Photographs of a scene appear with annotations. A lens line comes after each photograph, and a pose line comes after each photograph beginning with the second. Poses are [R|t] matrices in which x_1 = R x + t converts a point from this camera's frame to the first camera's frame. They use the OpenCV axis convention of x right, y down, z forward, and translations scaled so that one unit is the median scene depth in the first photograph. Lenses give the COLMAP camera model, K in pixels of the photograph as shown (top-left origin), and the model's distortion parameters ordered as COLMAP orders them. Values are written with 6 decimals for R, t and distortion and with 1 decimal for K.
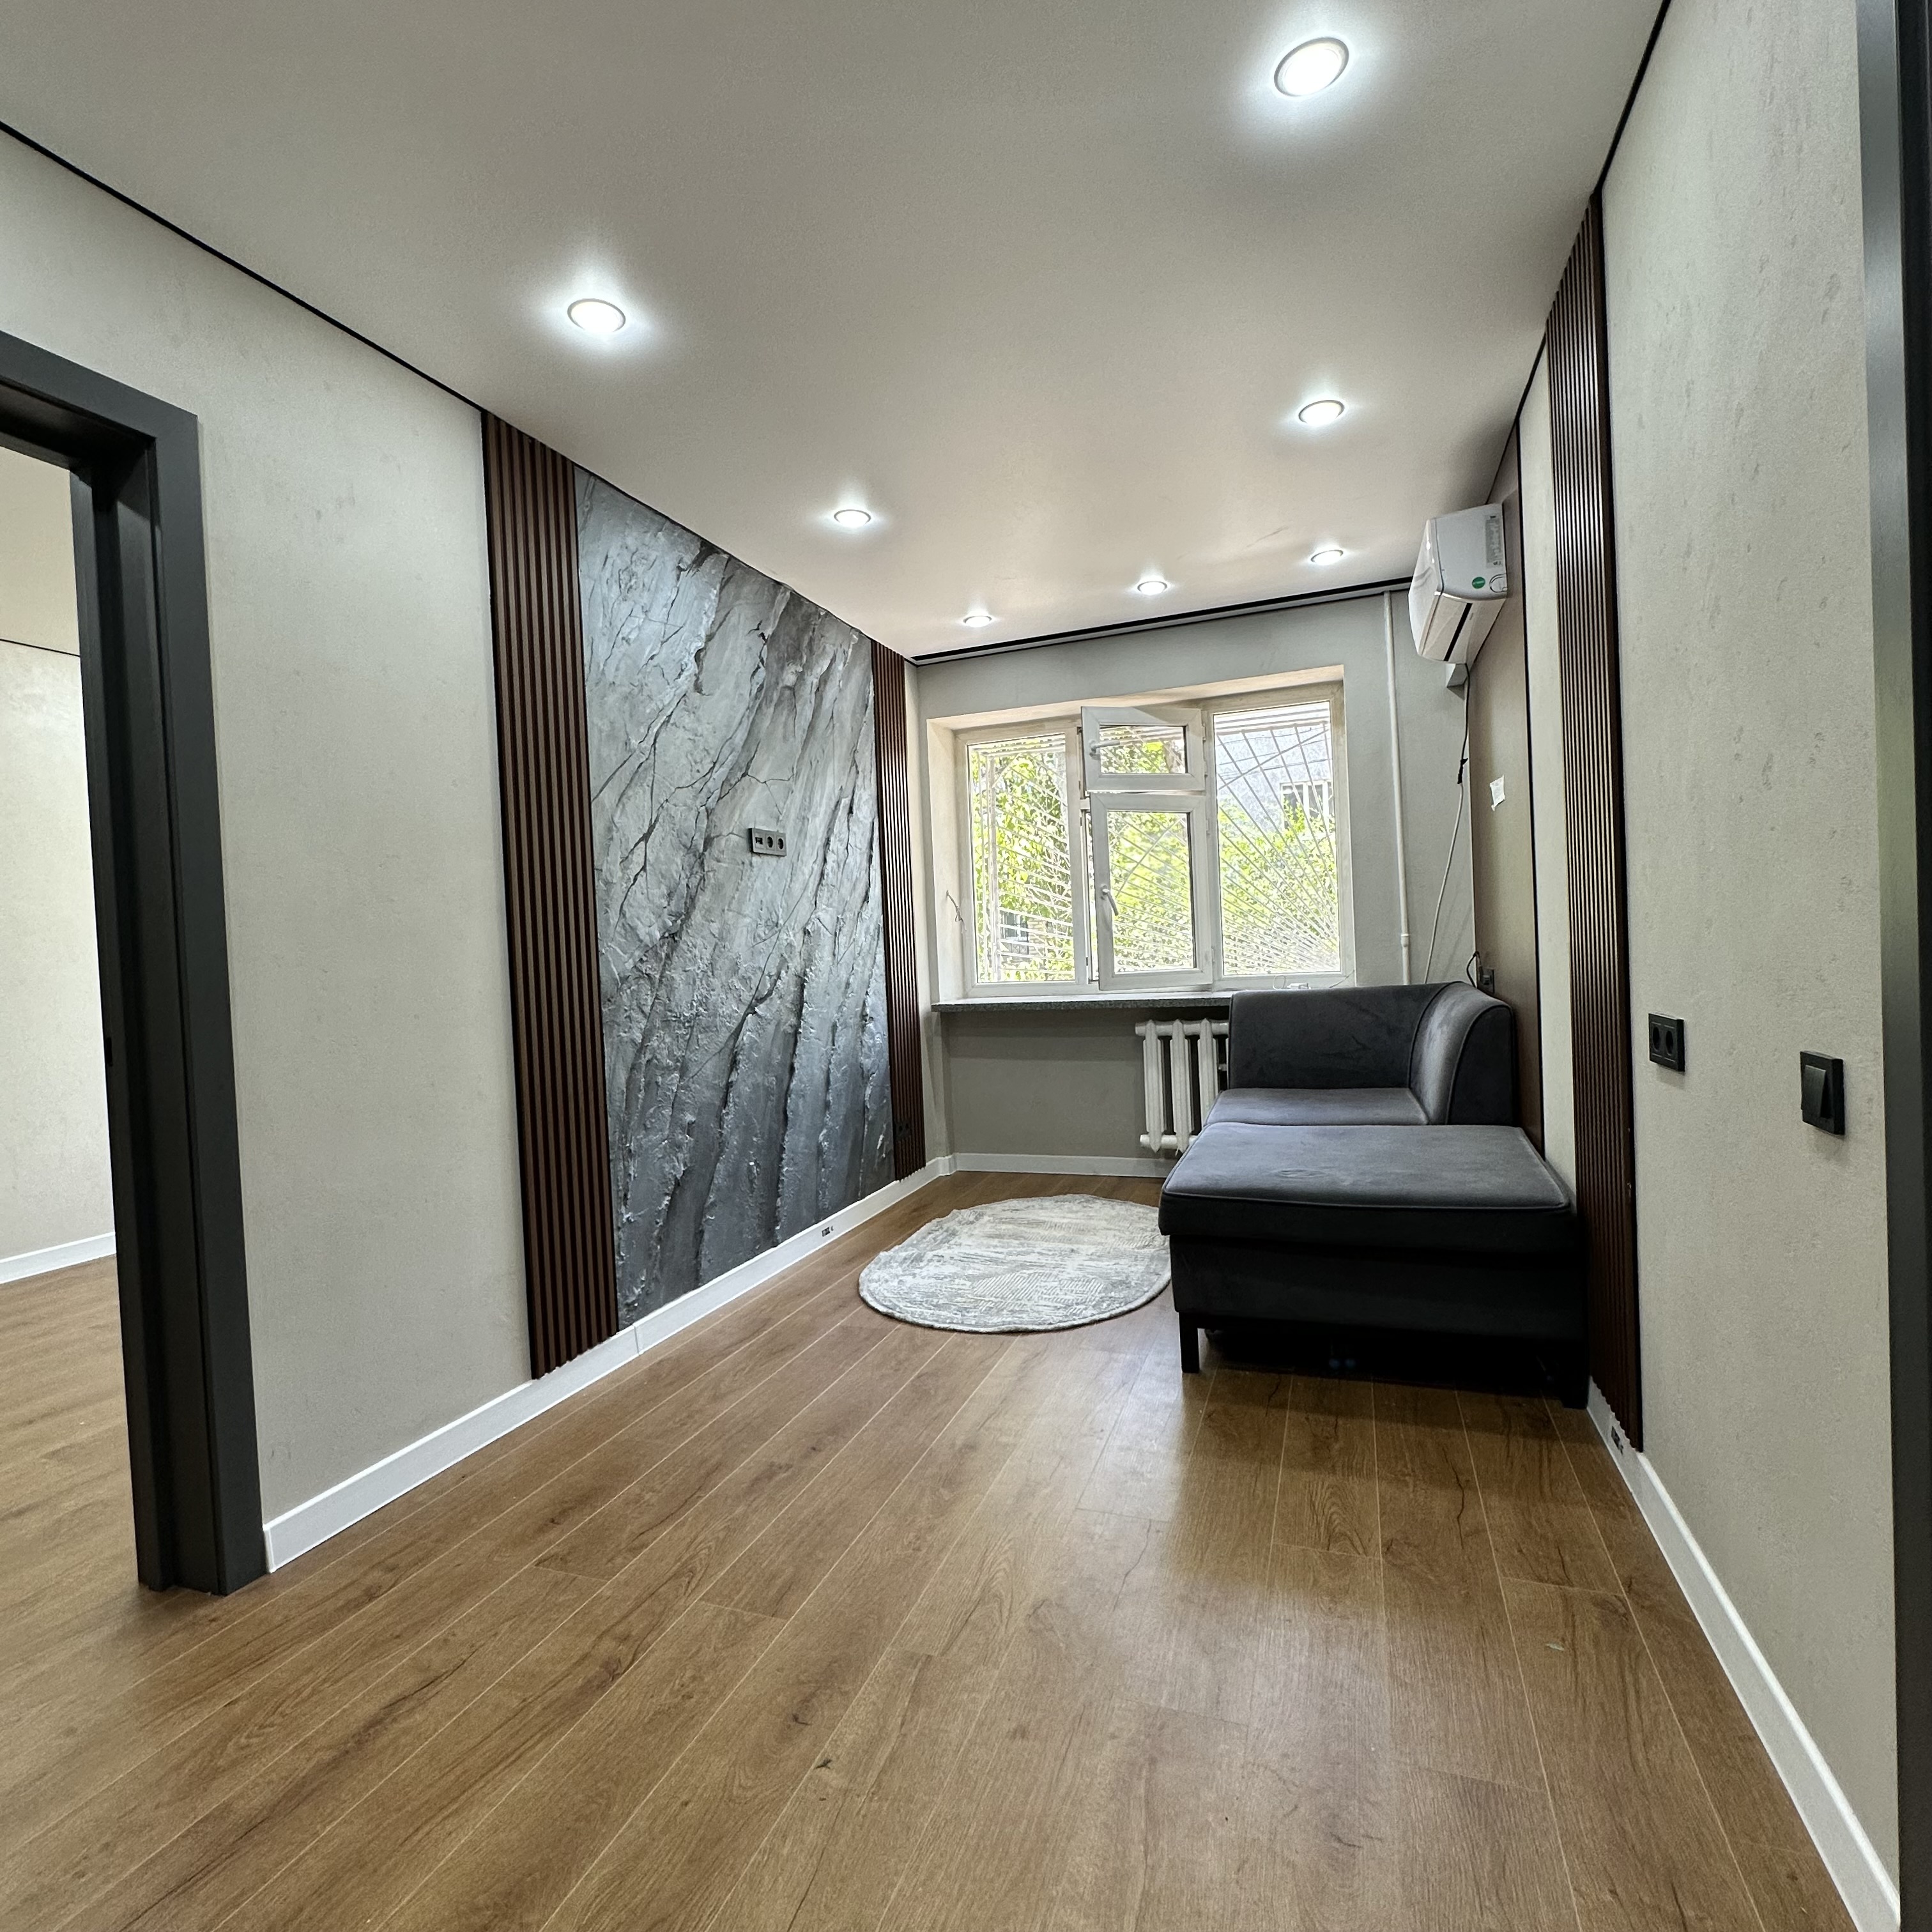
lens RADIAL K [[1022.9, 0, 963.8], [0, 1022.9, 963.8], [0, 0, 1]] dist [-0.005010, 0.000311]
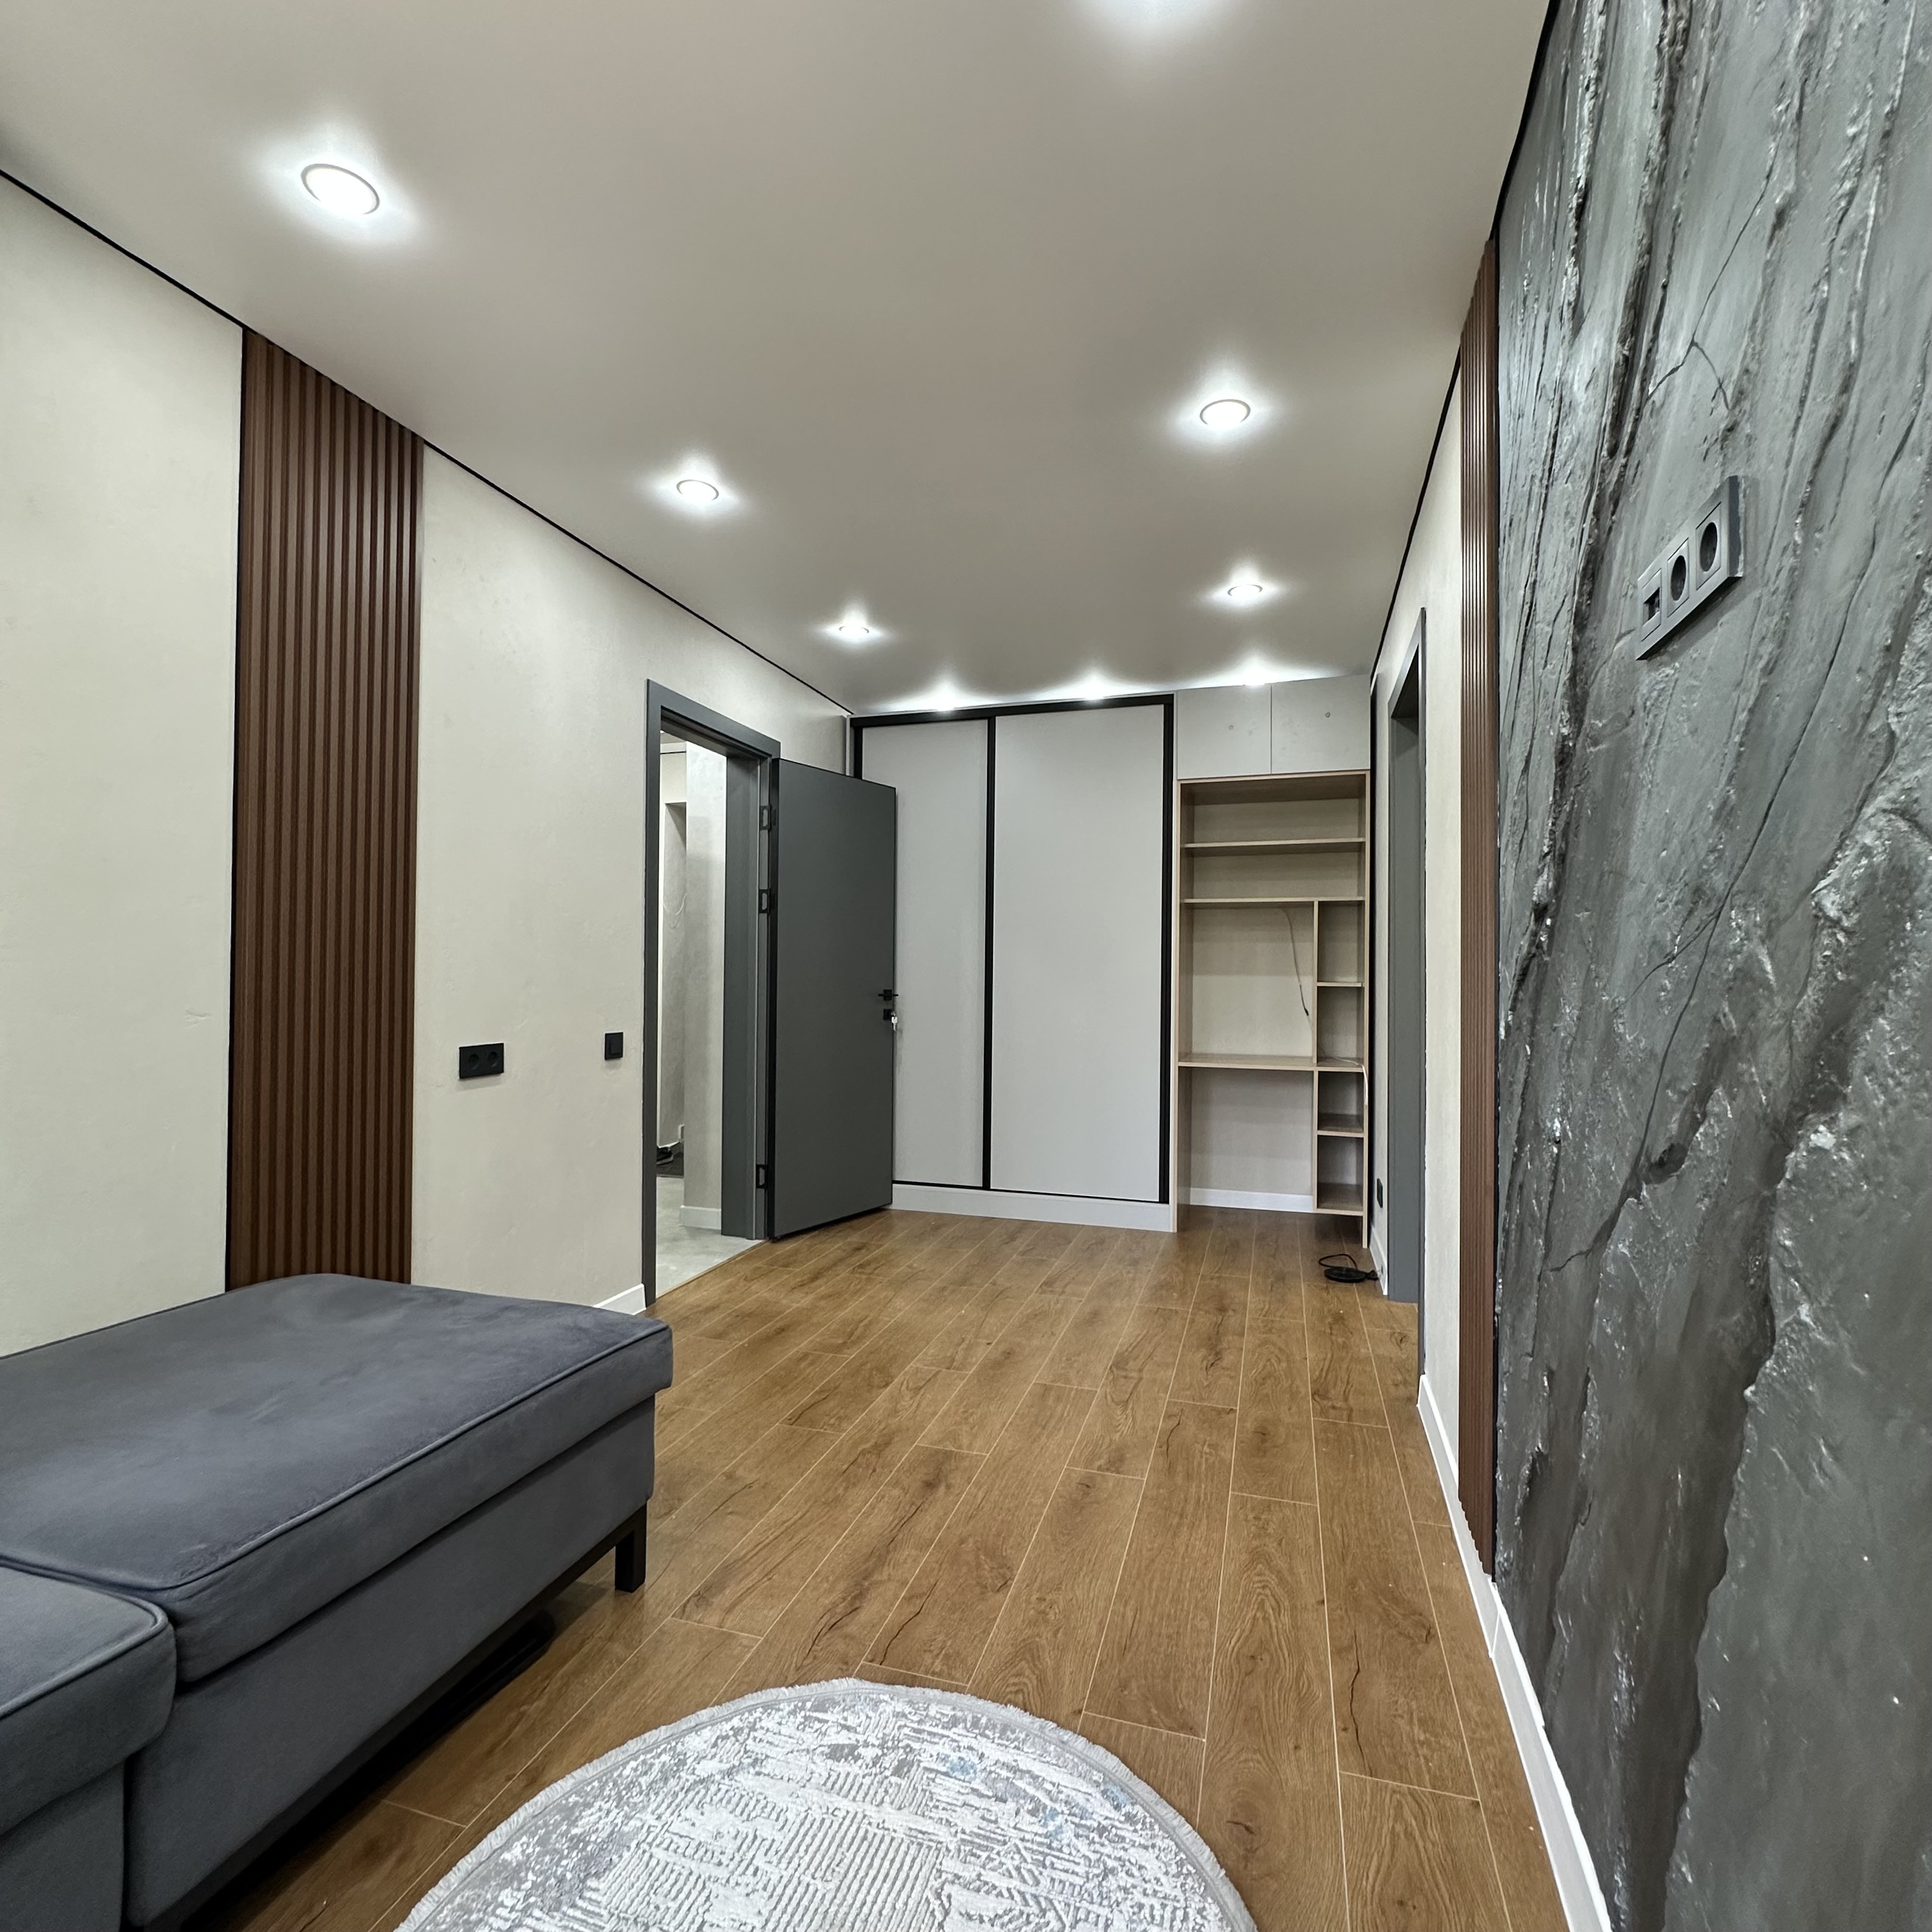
lens RADIAL K [[1022.9, 0, 963.8], [0, 1022.9, 963.8], [0, 0, 1]] dist [-0.005010, 0.000311]
pose [[-0.997526, 0.034738, -0.061119, 0.020188], [0.034155, 0.999361, 0.010565, -0.058169], [0.061447, 0.008451, -0.998075, 2.406069]]
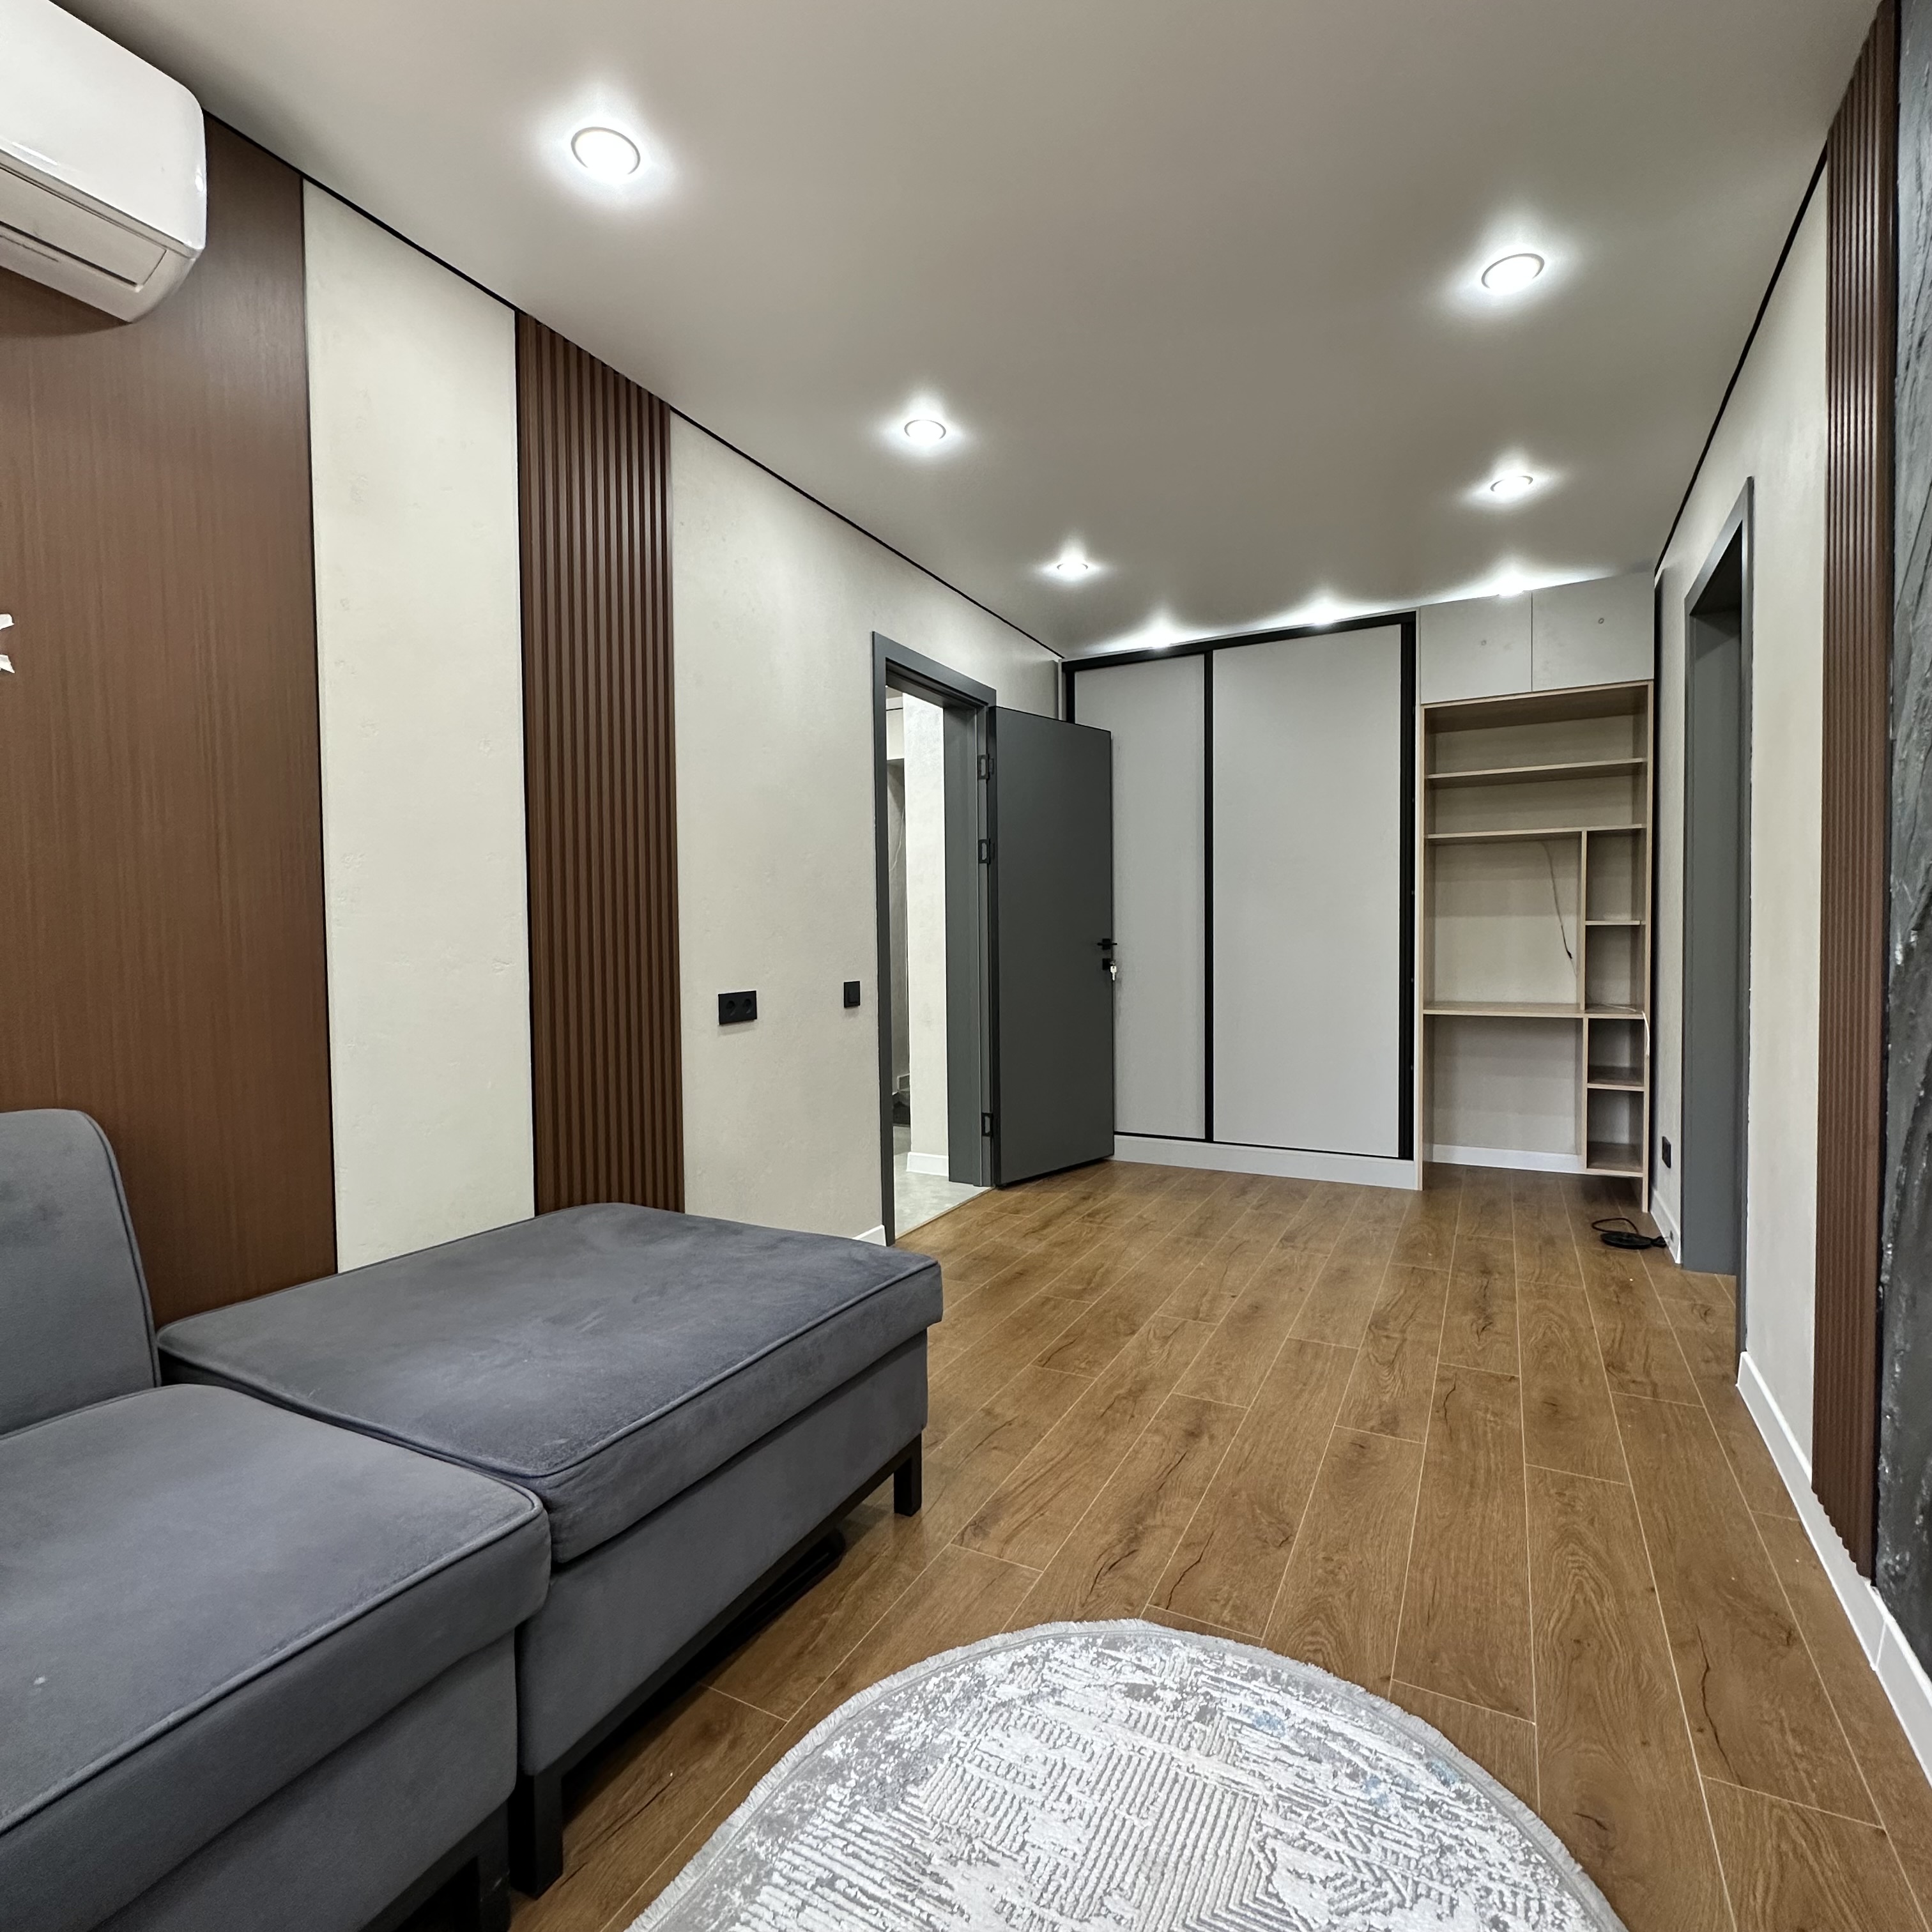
lens RADIAL K [[1022.9, 0, 963.8], [0, 1022.9, 963.8], [0, 0, 1]] dist [-0.005010, 0.000311]
pose [[-0.990957, 0.051802, 0.123774, 0.094883], [0.057536, 0.997408, 0.043202, -0.039874], [-0.121215, 0.049933, -0.991370, 2.379221]]
